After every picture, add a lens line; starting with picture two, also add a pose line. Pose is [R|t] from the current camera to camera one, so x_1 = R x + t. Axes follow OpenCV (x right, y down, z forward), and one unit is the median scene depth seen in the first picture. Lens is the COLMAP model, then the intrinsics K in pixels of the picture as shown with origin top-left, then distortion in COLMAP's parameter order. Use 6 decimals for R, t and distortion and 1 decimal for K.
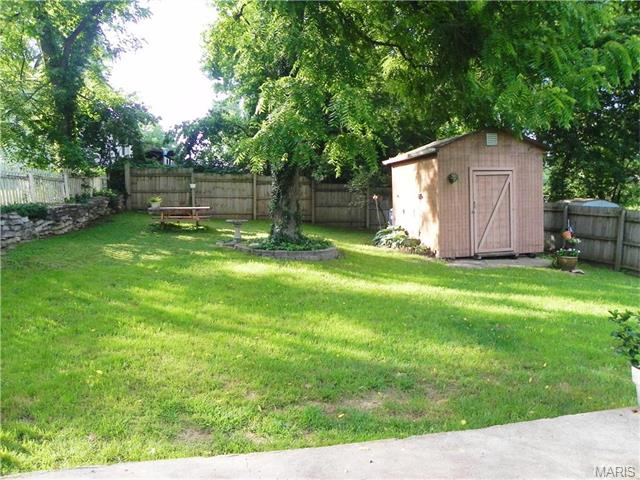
lens RADIAL K [[496.5, 0, 325.1], [0, 496.5, 238.3], [0, 0, 1]] dist [-0.144673, 0.081864]
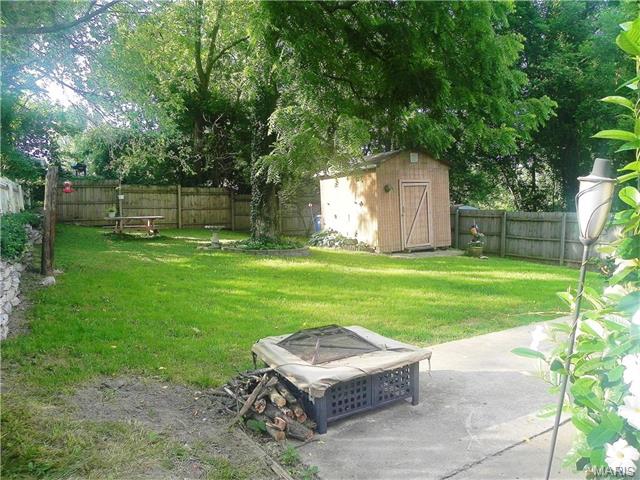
lens RADIAL K [[496.5, 0, 318.5], [0, 496.5, 241.3], [0, 0, 1]] dist [-0.144673, 0.081864]
pose [[0.949707, -0.033155, 0.311379, -0.289609], [0.038172, 0.999221, -0.010030, 0.016908], [-0.310804, 0.021412, 0.950233, -0.130057]]
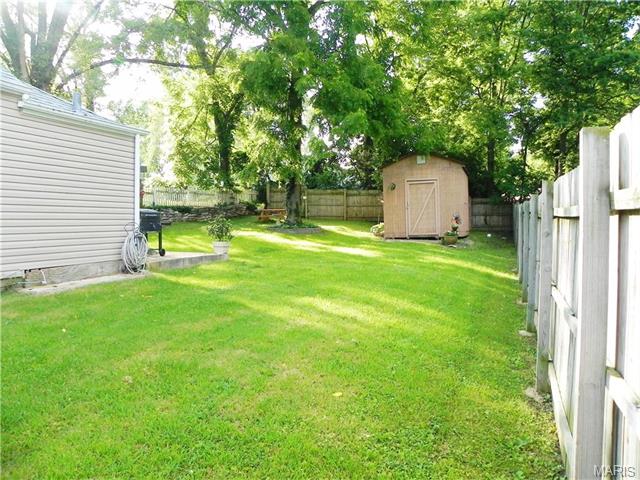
lens RADIAL K [[496.5, 0, 318.6], [0, 496.5, 238.5], [0, 0, 1]] dist [-0.144673, 0.081864]
pose [[0.856842, 0.018433, -0.515250, 0.832763], [-0.038204, 0.998883, -0.027797, 0.090973], [0.514162, 0.043502, 0.856589, -0.436572]]
